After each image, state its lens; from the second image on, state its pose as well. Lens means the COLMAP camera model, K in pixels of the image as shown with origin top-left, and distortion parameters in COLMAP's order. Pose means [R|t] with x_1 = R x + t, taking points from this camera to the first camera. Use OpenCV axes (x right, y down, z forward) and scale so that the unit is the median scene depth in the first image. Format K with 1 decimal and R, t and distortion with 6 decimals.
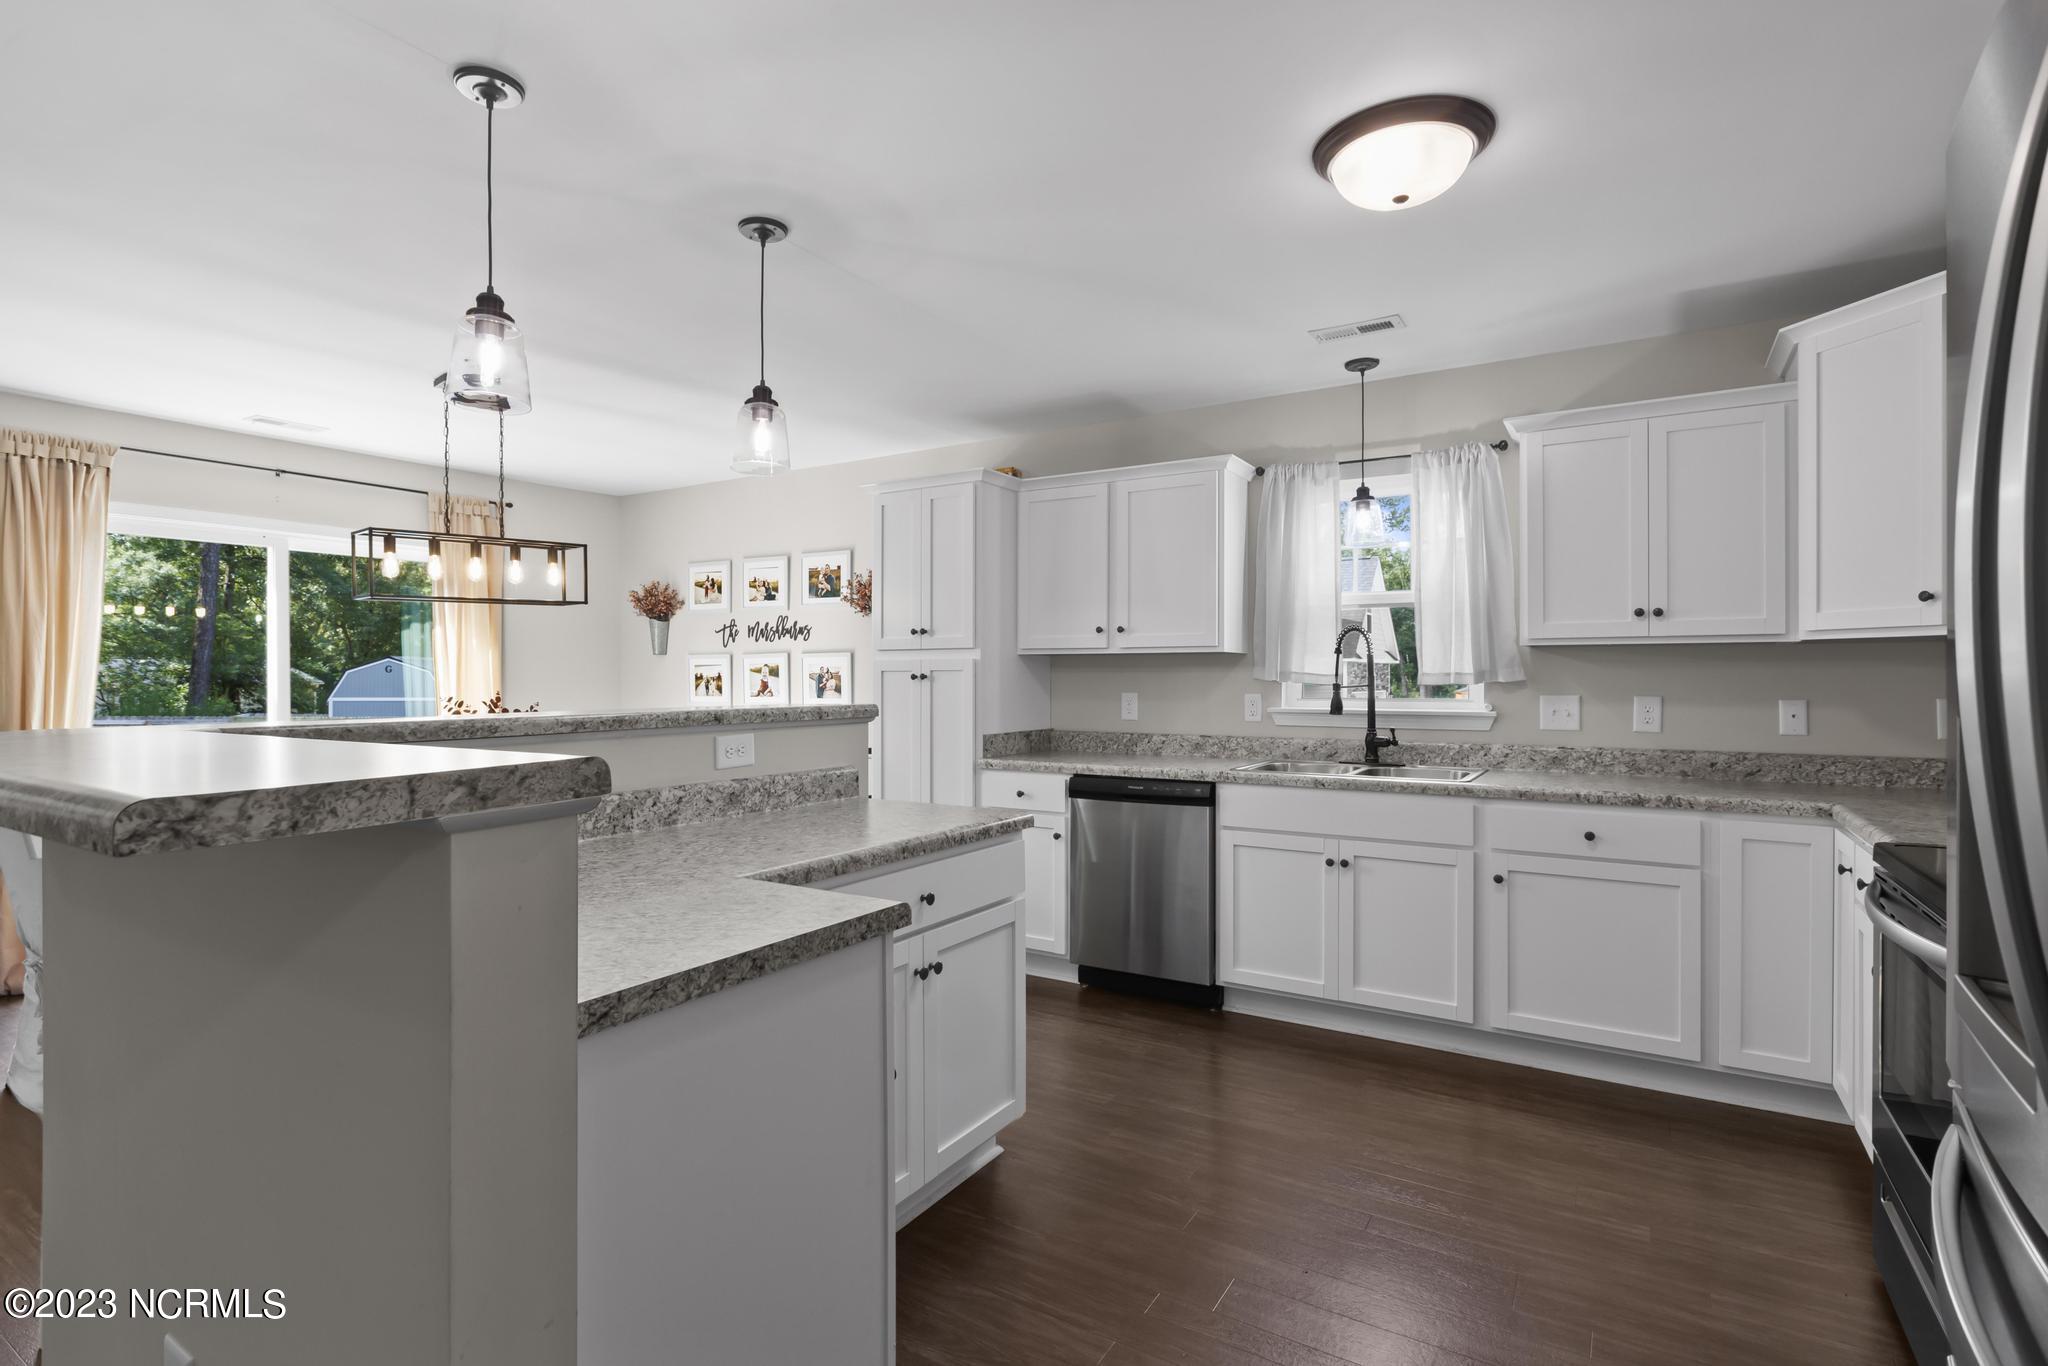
lens RADIAL K [[989.7, 0, 1025.7], [0, 989.7, 664.3], [0, 0, 1]] dist [-0.001200, 0.001013]
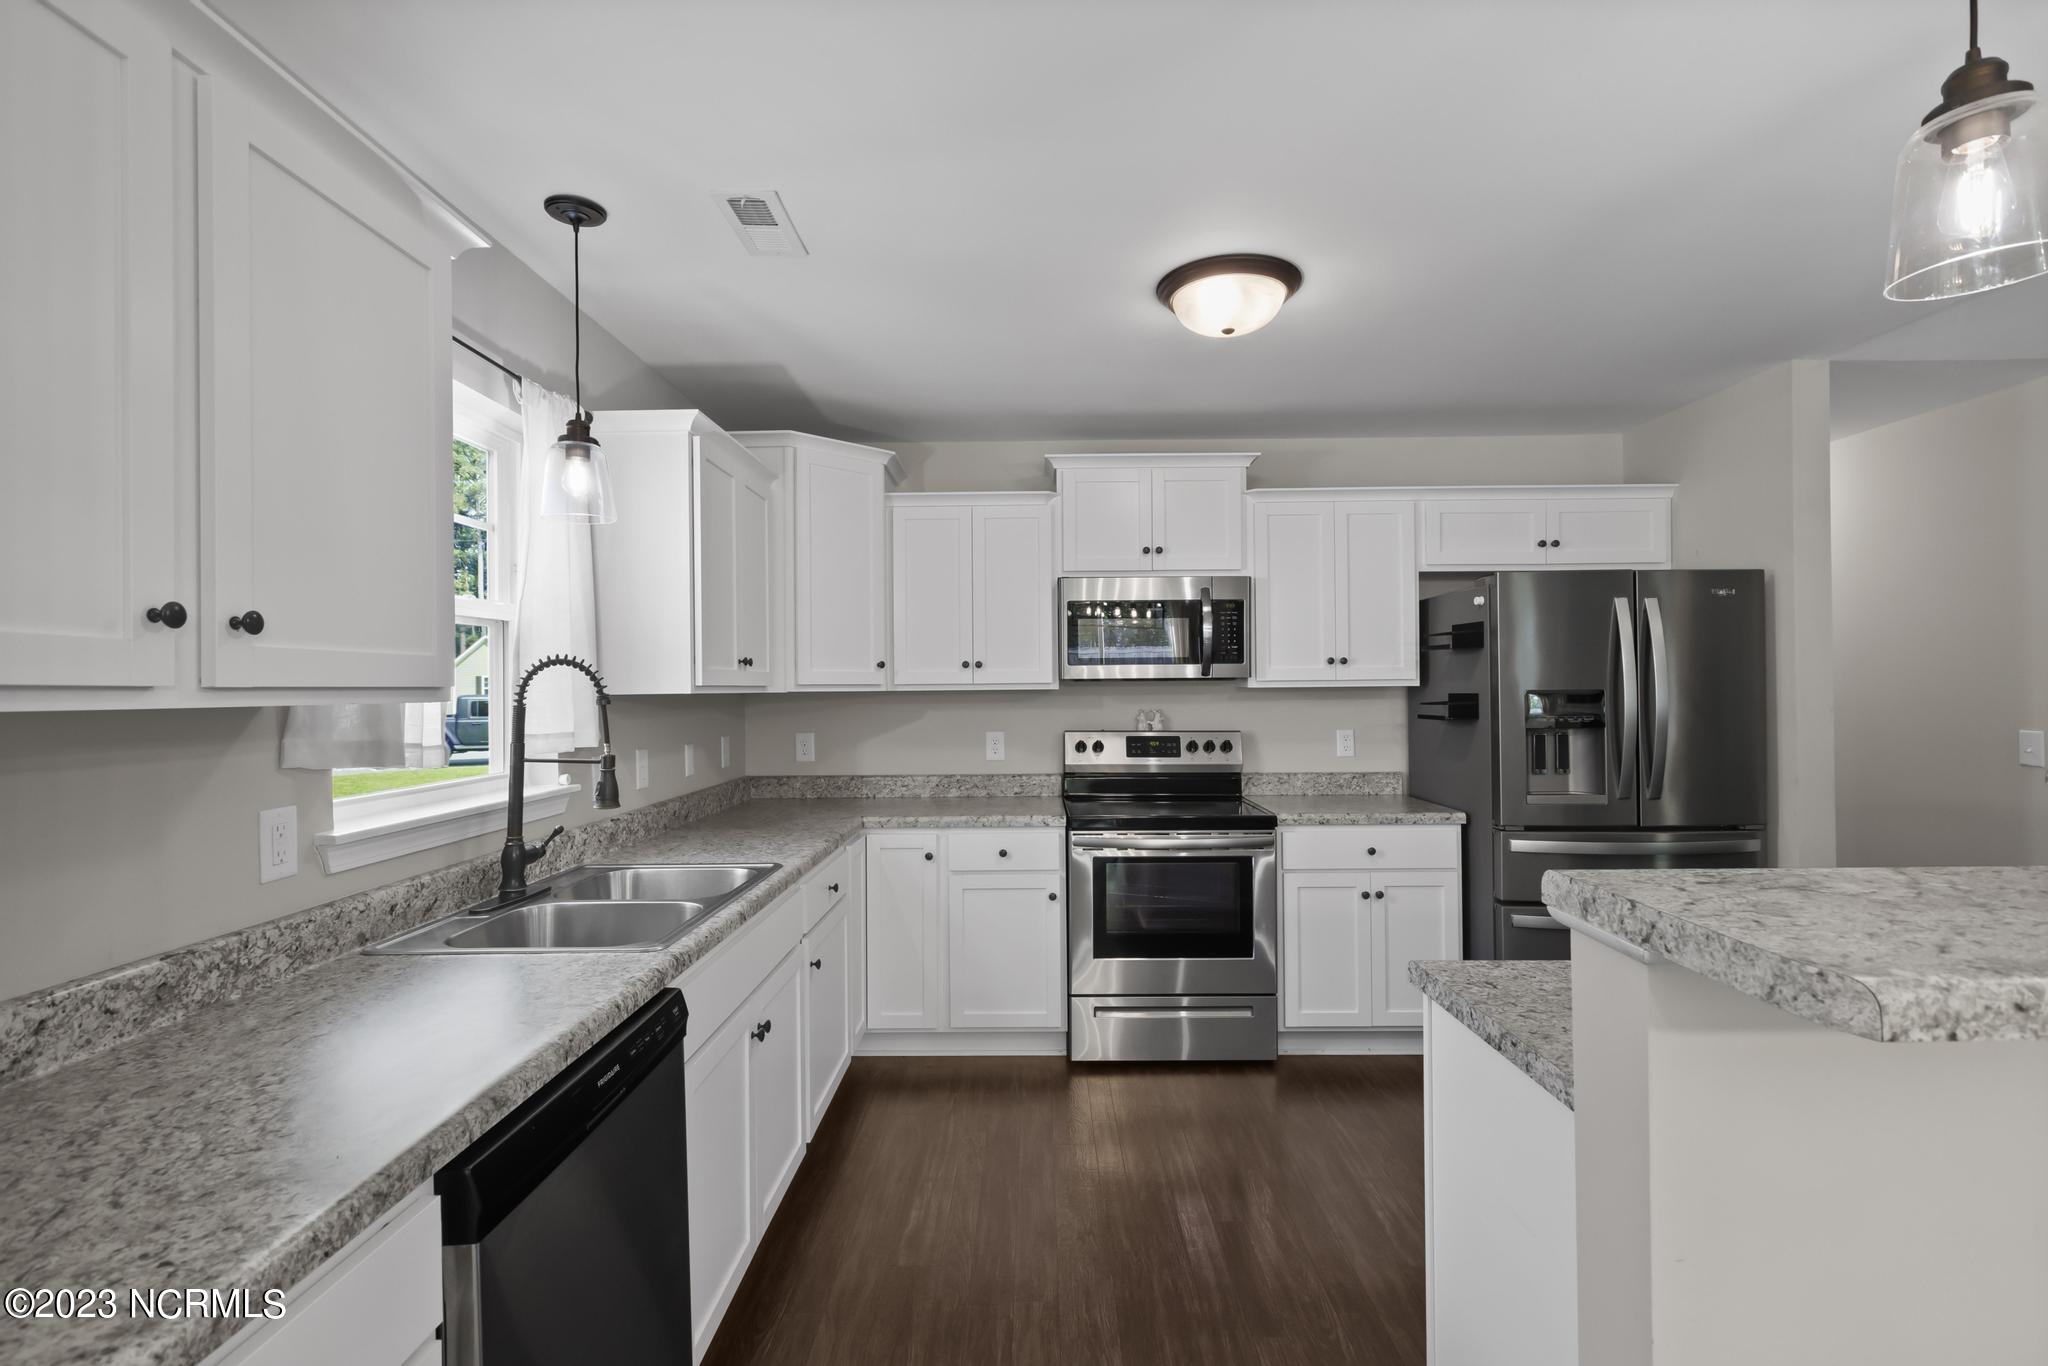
lens RADIAL K [[934.5, 0, 1032.2], [0, 934.5, 679.5], [0, 0, 1]] dist [-0.000104, 0.000943]
pose [[-0.521169, 0.013154, 0.853352, -0.242036], [-0.001242, 0.999868, -0.016171, -0.014829], [-0.853453, -0.009488, -0.521084, 0.939648]]
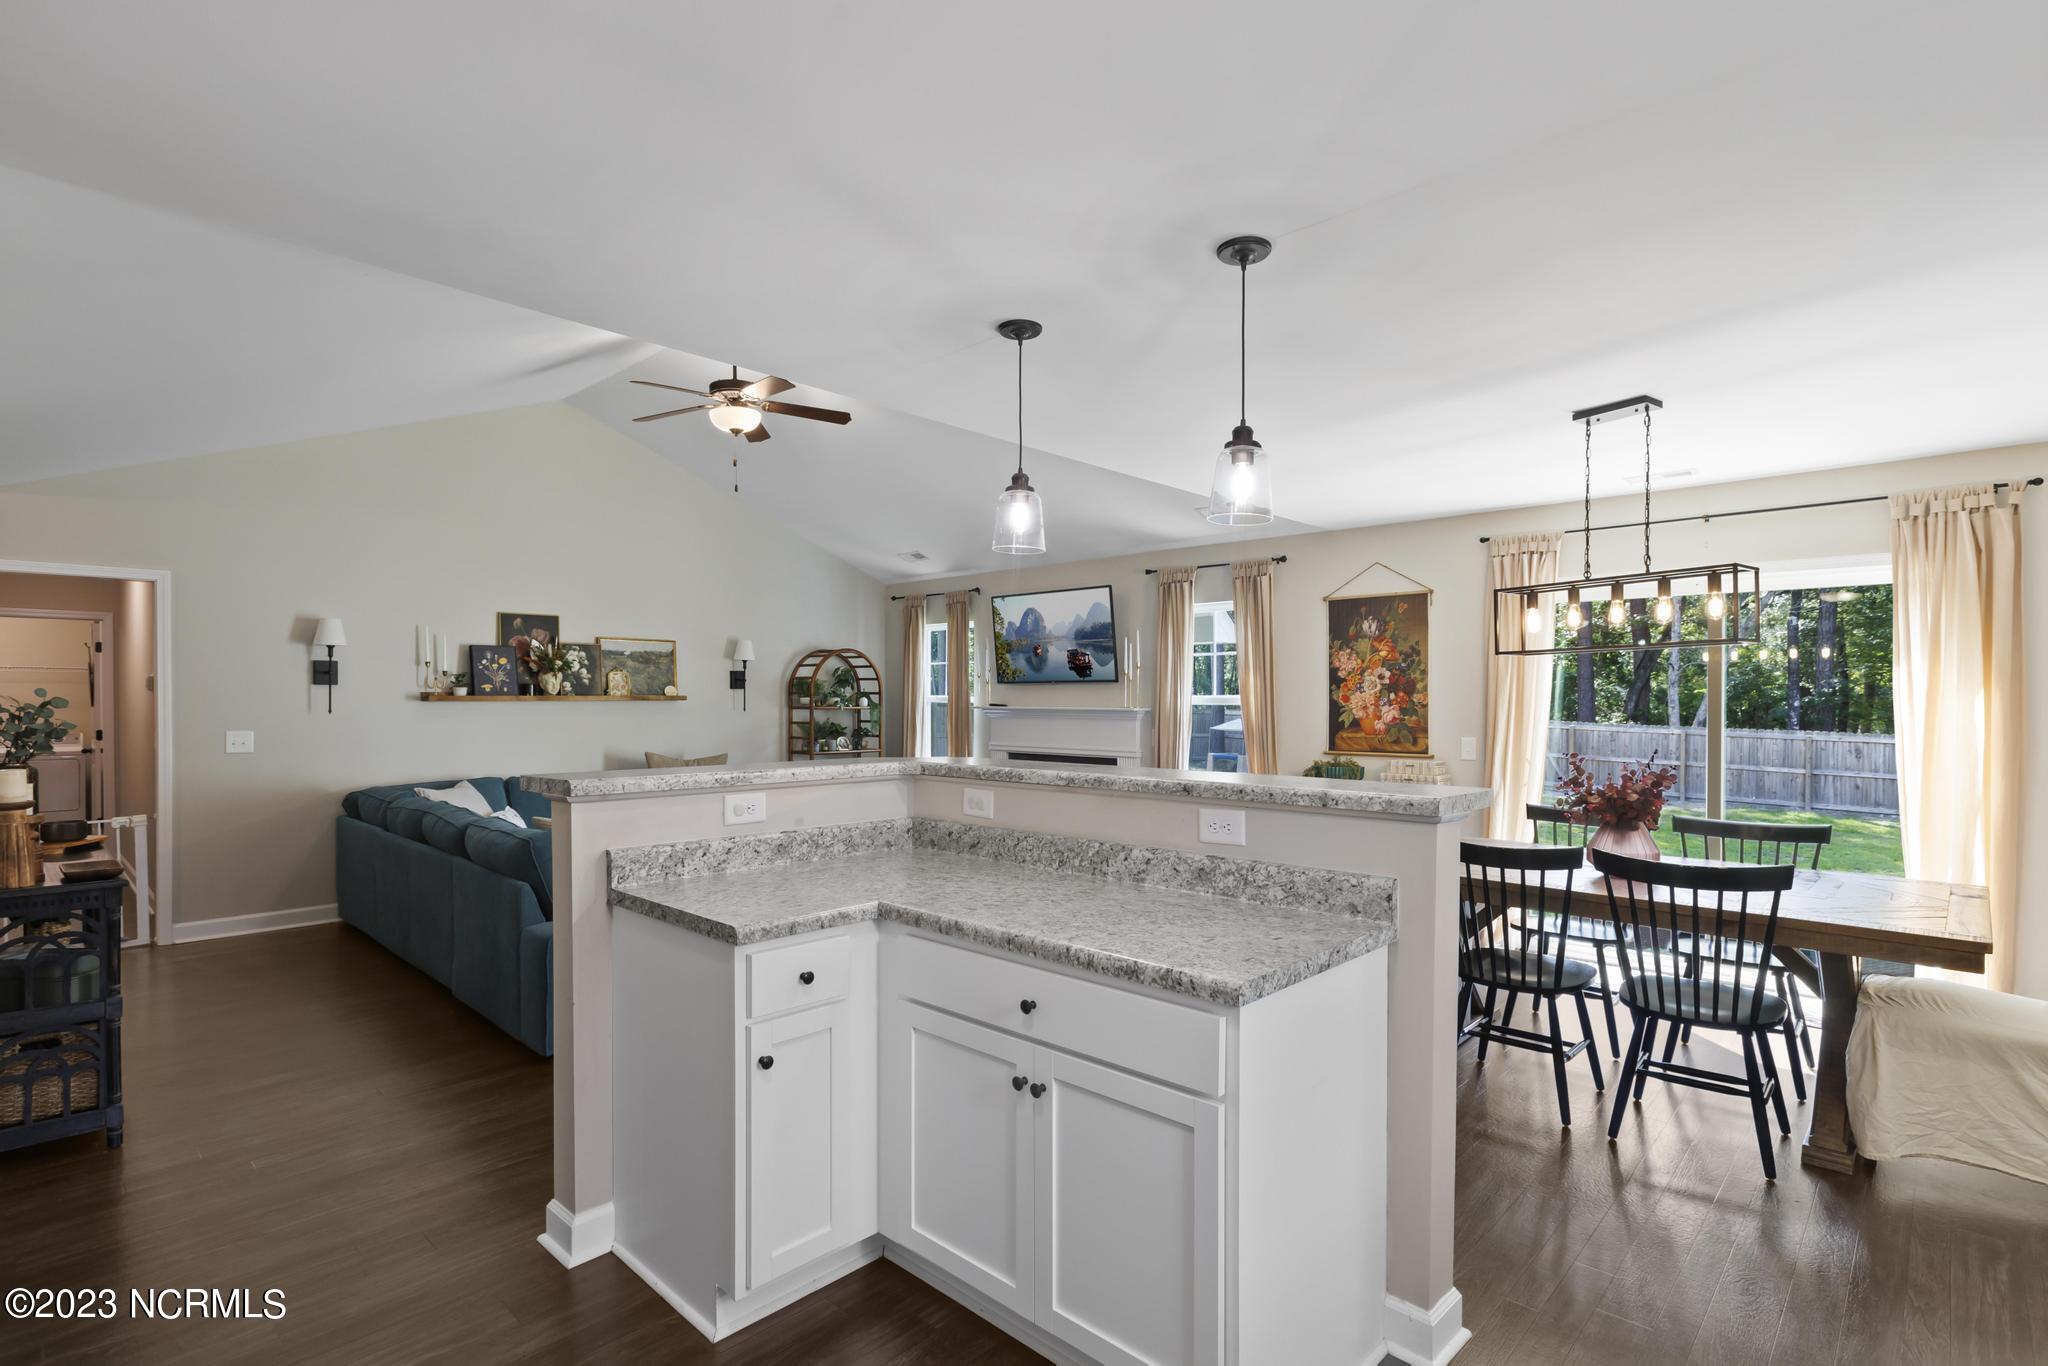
lens RADIAL K [[989.7, 0, 1026.9], [0, 989.7, 704.1], [0, 0, 1]] dist [-0.001200, 0.001013]
pose [[-0.204139, 0.005175, -0.978928, 0.404917], [0.010489, 0.999940, 0.003098, -0.020629], [0.978886, -0.009635, -0.204181, 0.616236]]
